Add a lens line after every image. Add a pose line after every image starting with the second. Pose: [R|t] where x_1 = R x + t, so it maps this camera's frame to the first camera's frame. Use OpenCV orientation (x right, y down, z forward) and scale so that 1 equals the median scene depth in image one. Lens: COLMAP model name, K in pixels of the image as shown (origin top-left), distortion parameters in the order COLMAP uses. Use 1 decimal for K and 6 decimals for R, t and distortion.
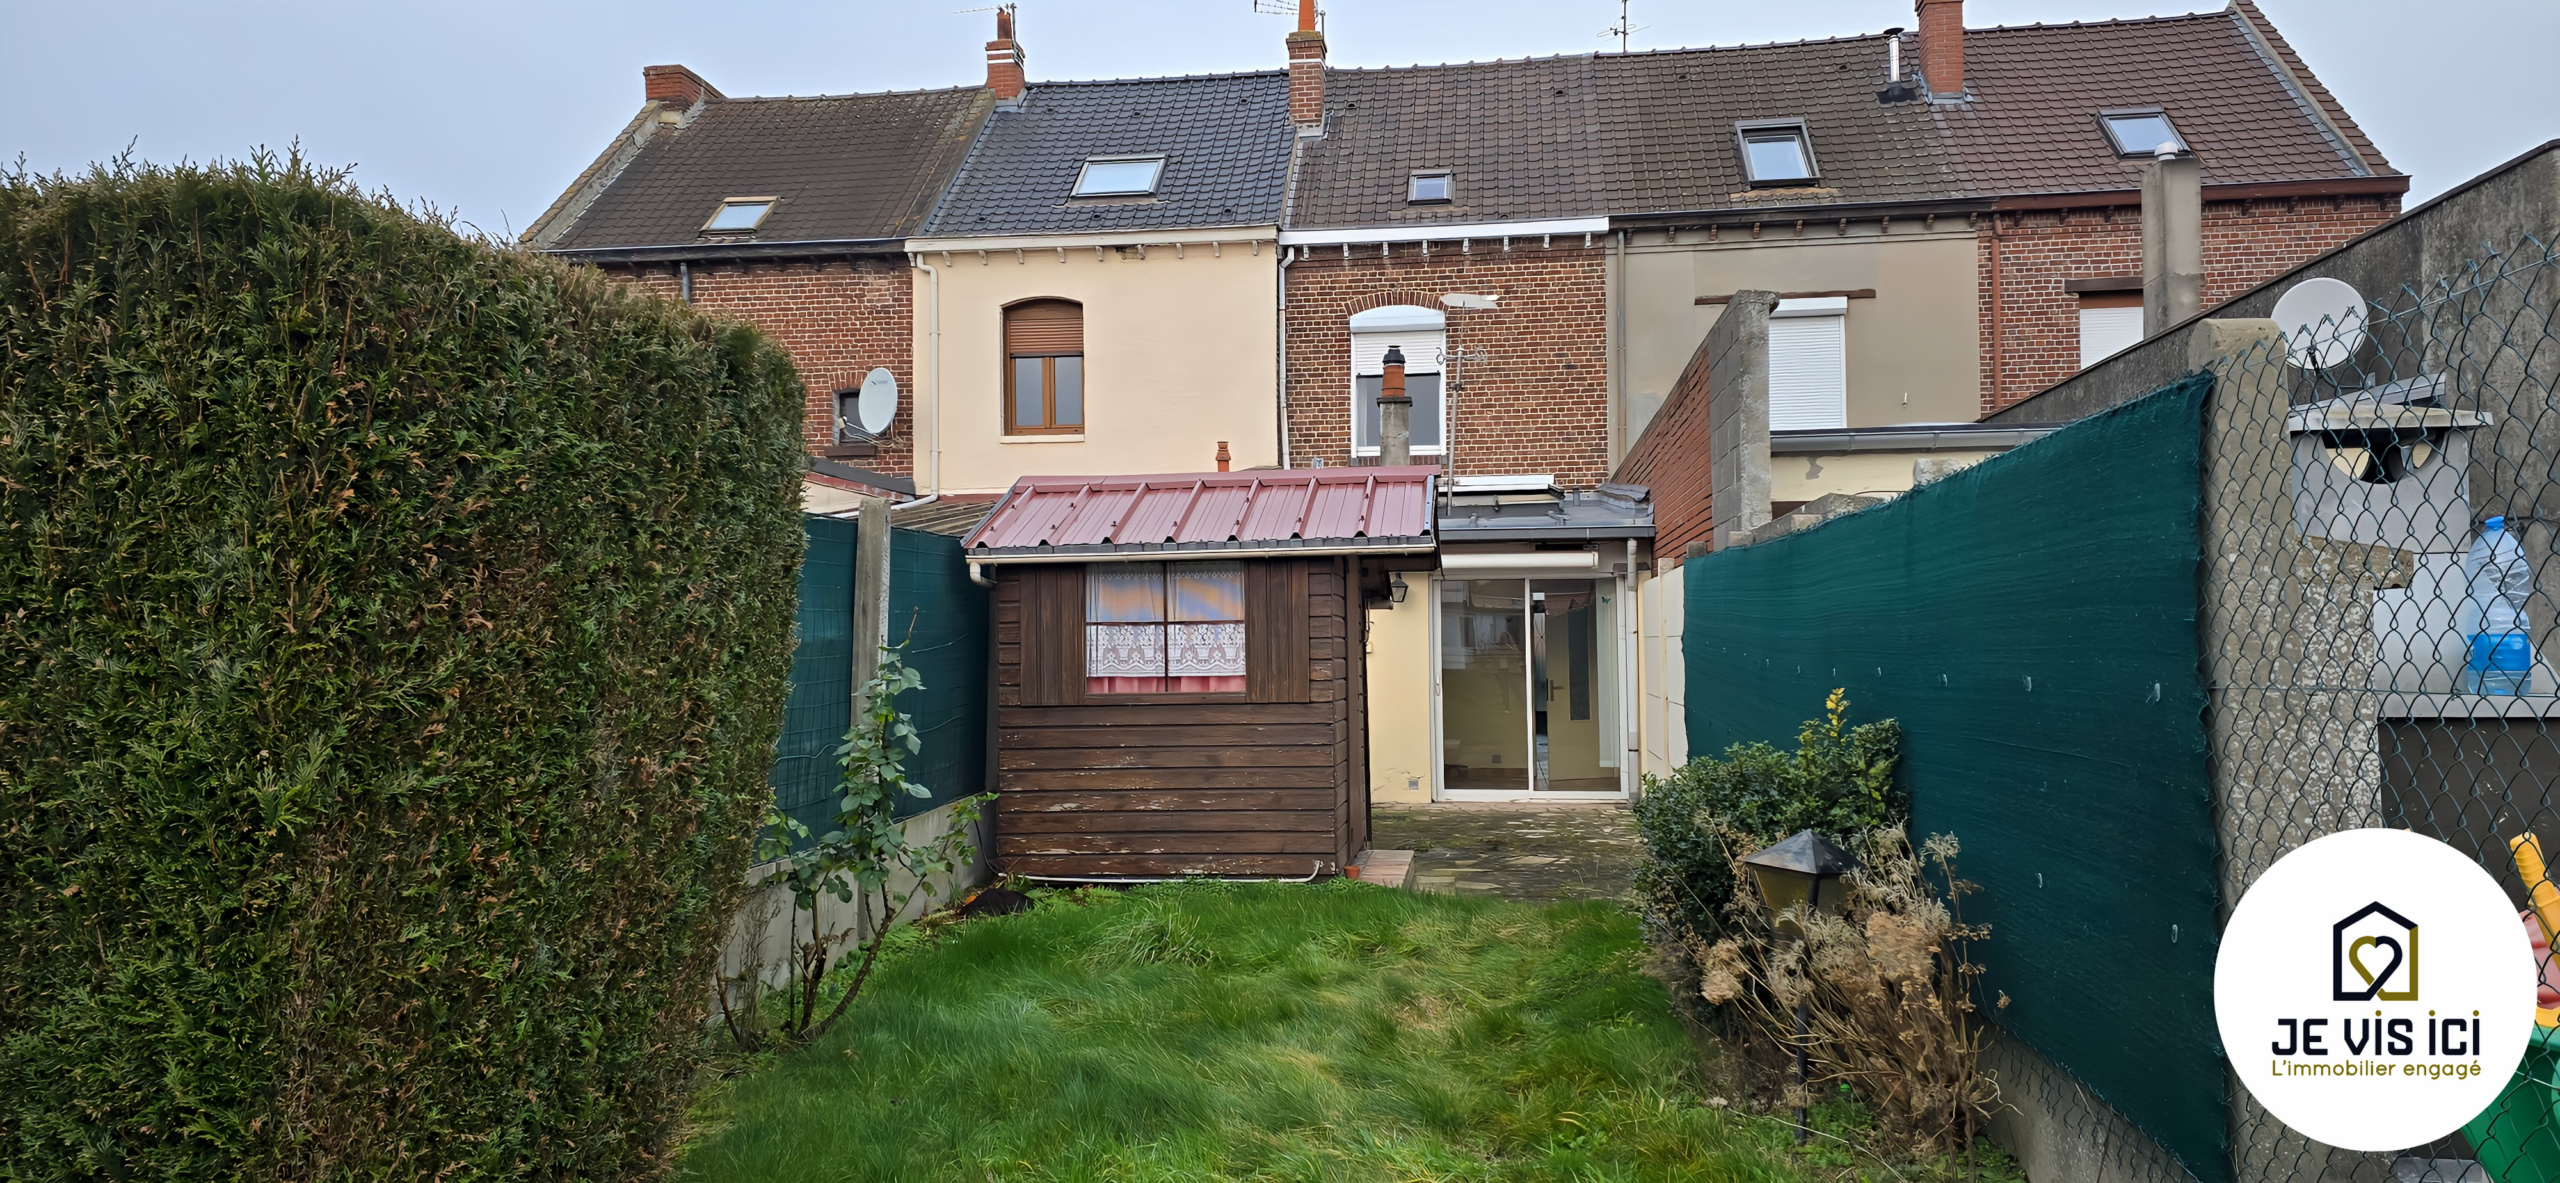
lens RADIAL K [[1694.7, 0, 1270.5], [0, 1694.7, 597.9], [0, 0, 1]] dist [0.040251, -0.002874]
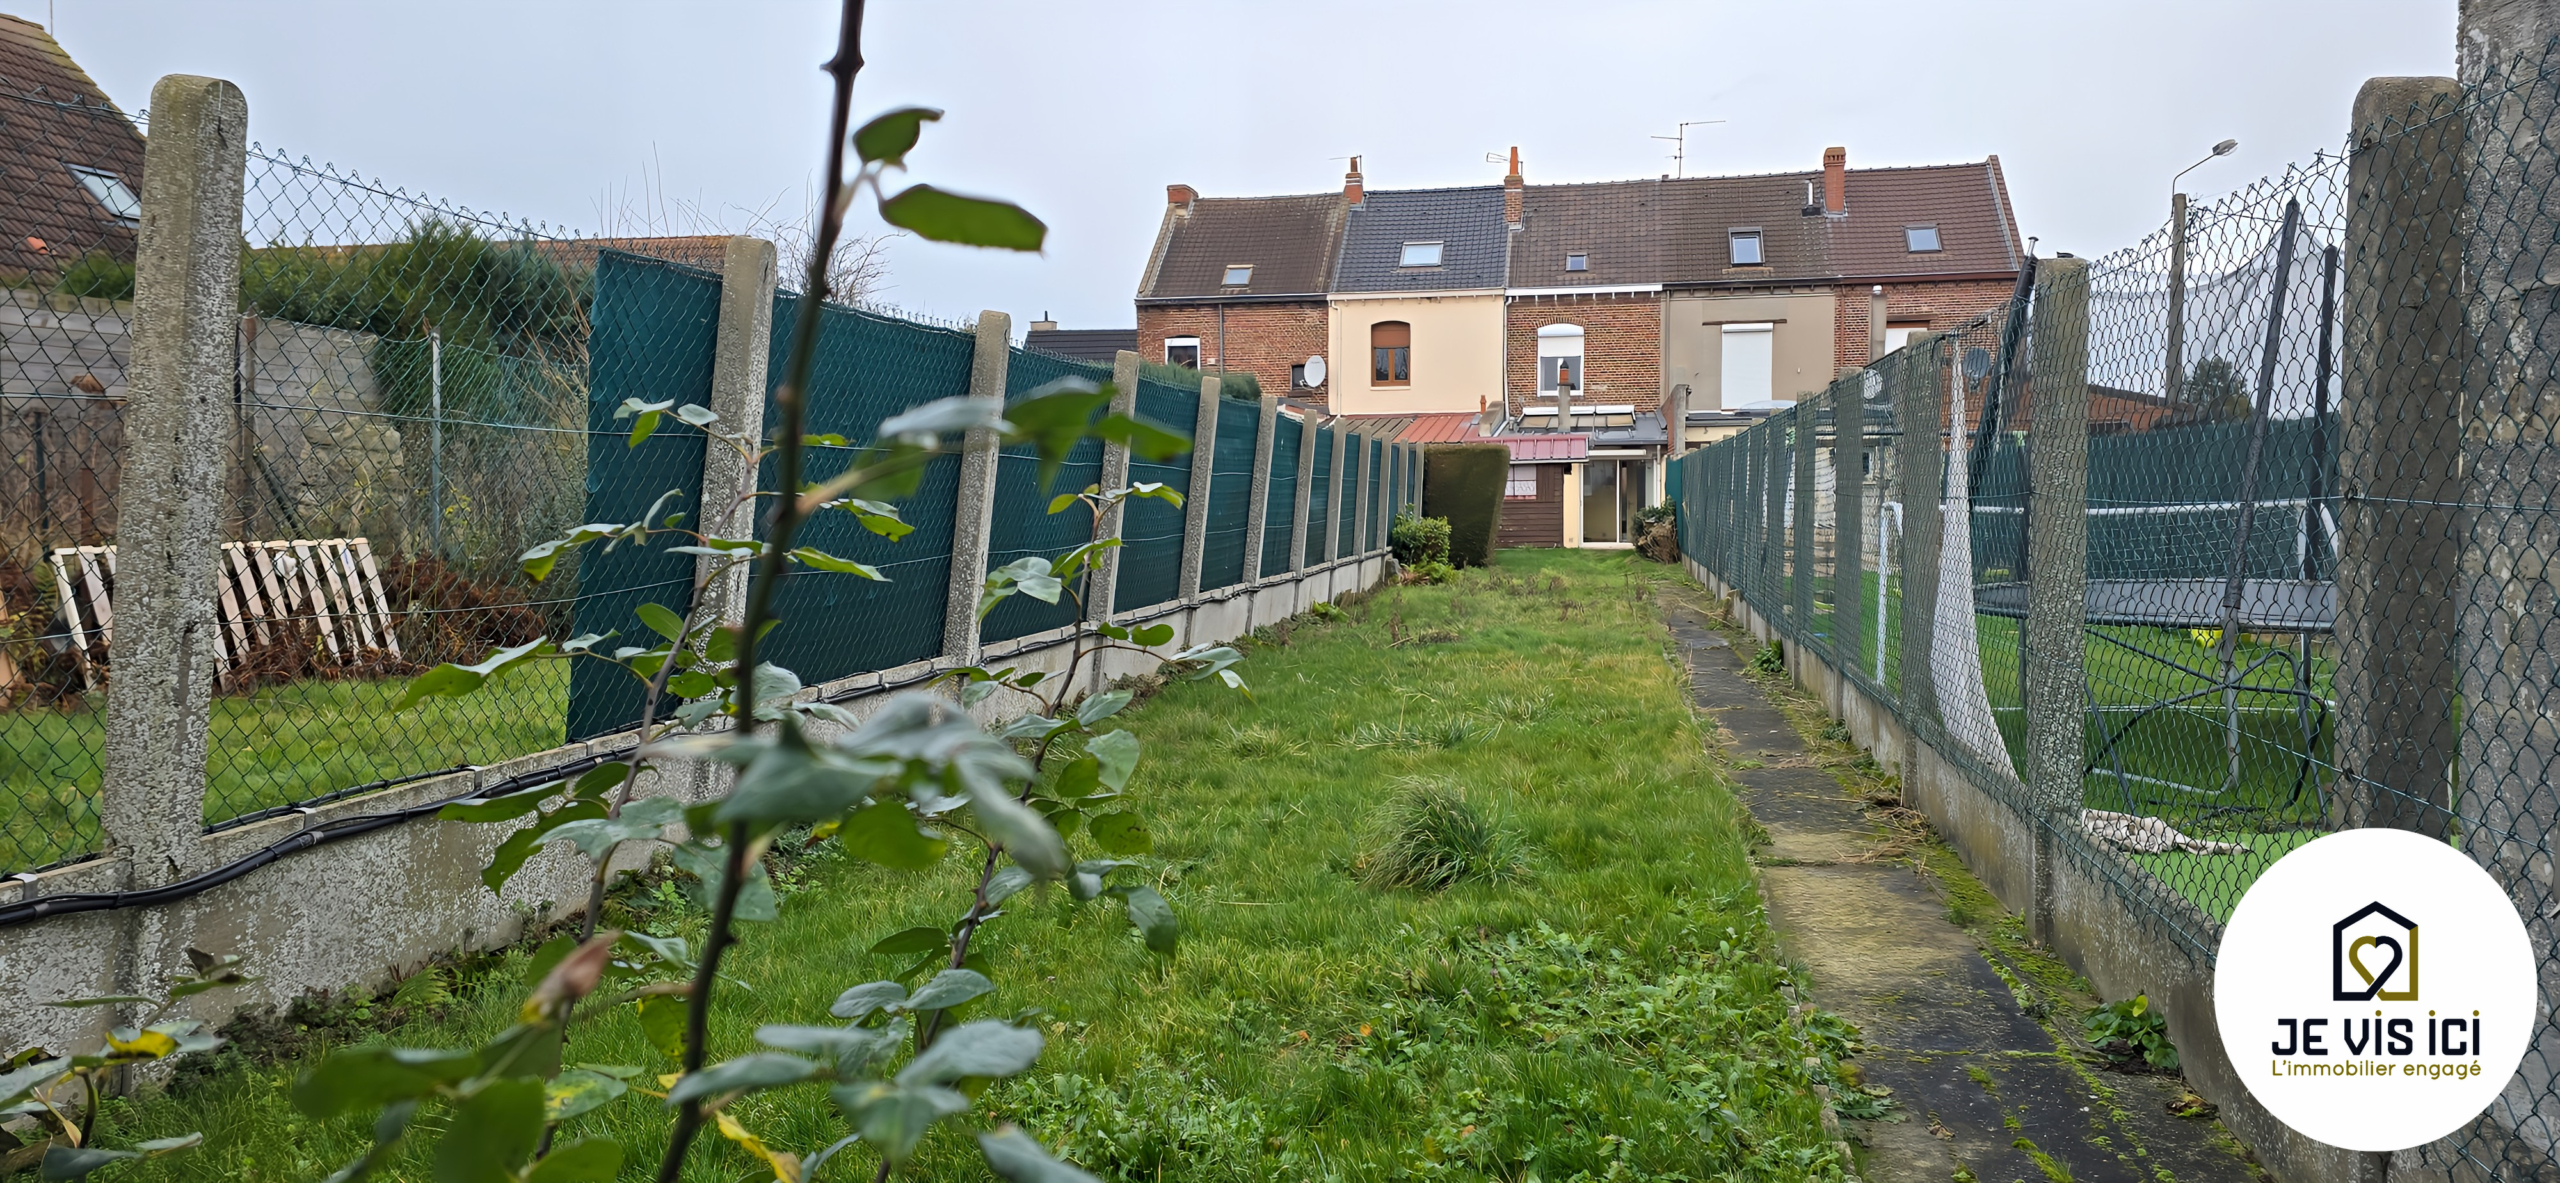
lens RADIAL K [[1694.7, 0, 1280.5], [0, 1694.7, 592.2], [0, 0, 1]] dist [0.040251, -0.002874]
pose [[0.998221, 0.004129, -0.059474, -0.146128], [0.001359, 0.995764, 0.091935, -0.035312], [0.059601, -0.091852, 0.993987, -1.149759]]
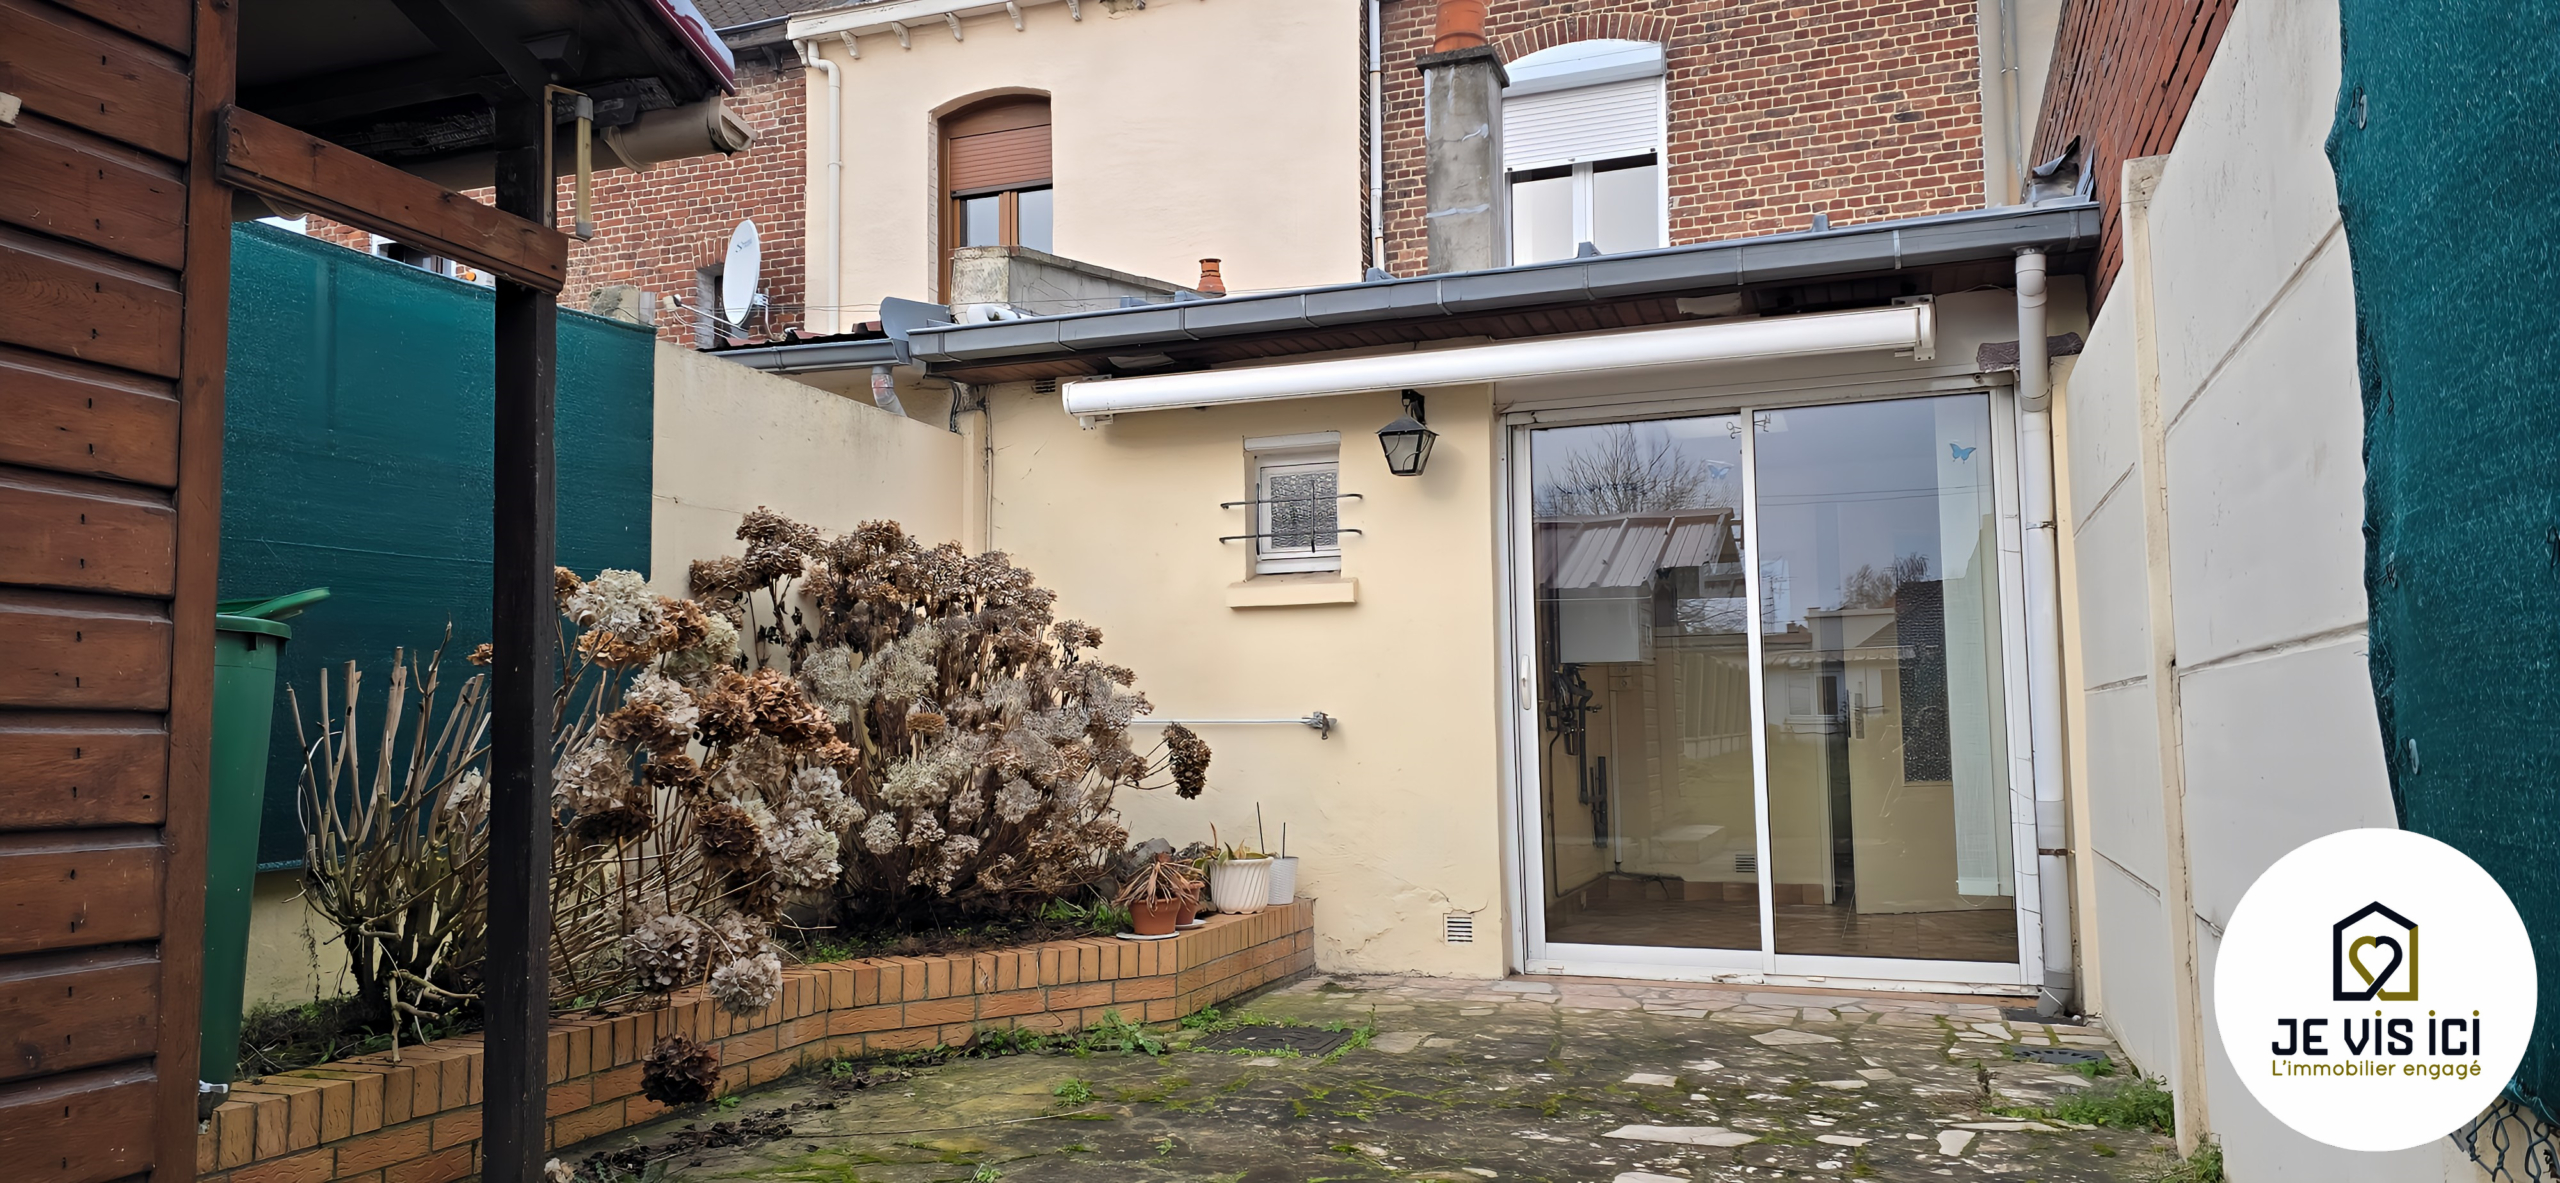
lens RADIAL K [[1694.7, 0, 1267.4], [0, 1694.7, 600.3], [0, 0, 1]] dist [0.040251, -0.002874]
pose [[0.975292, -0.019123, -0.220091, 0.095820], [0.008266, 0.998708, -0.050146, 0.038477], [0.220766, 0.047088, 0.974189, 0.440249]]
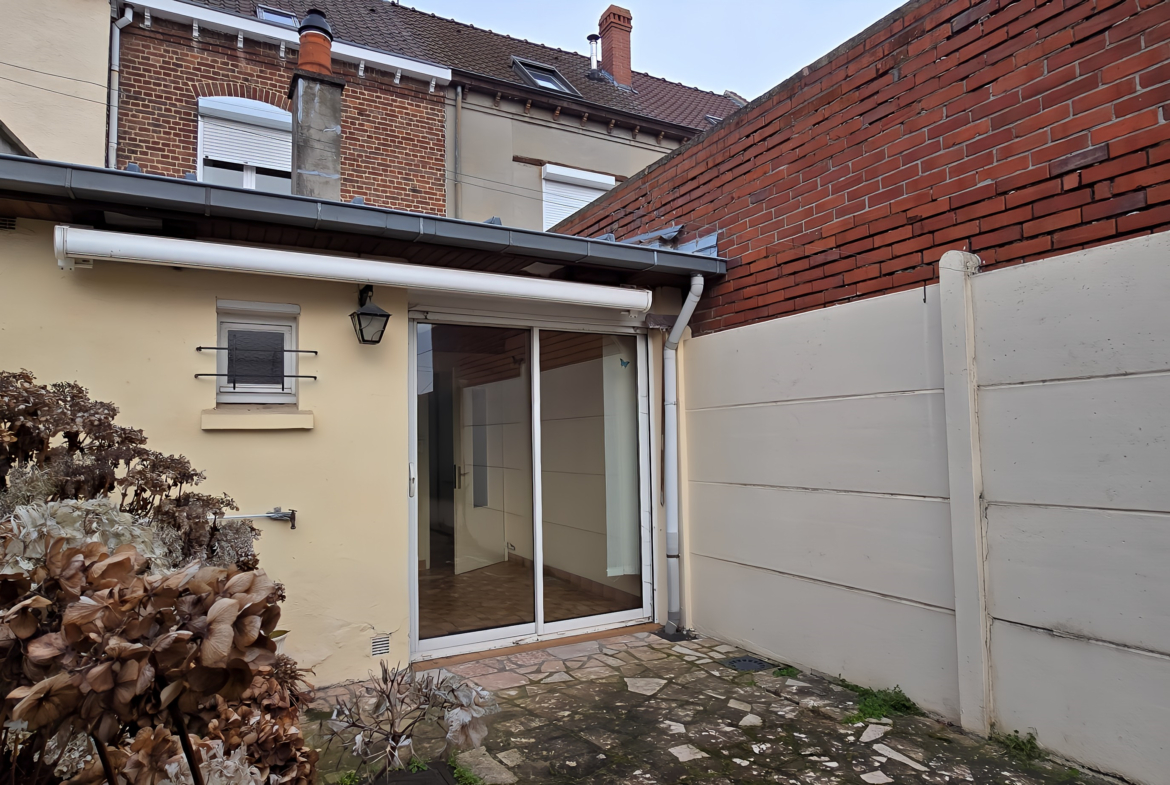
lens RADIAL K [[680.4, 0, 573.0], [0, 680.4, 399.3], [0, 0, 1]] dist [0.000603, -0.002329]
pose [[0.807135, 0.030030, 0.589603, -0.004830], [-0.007434, 0.999143, -0.040712, 0.022891], [-0.590320, 0.028476, 0.806667, 0.561936]]
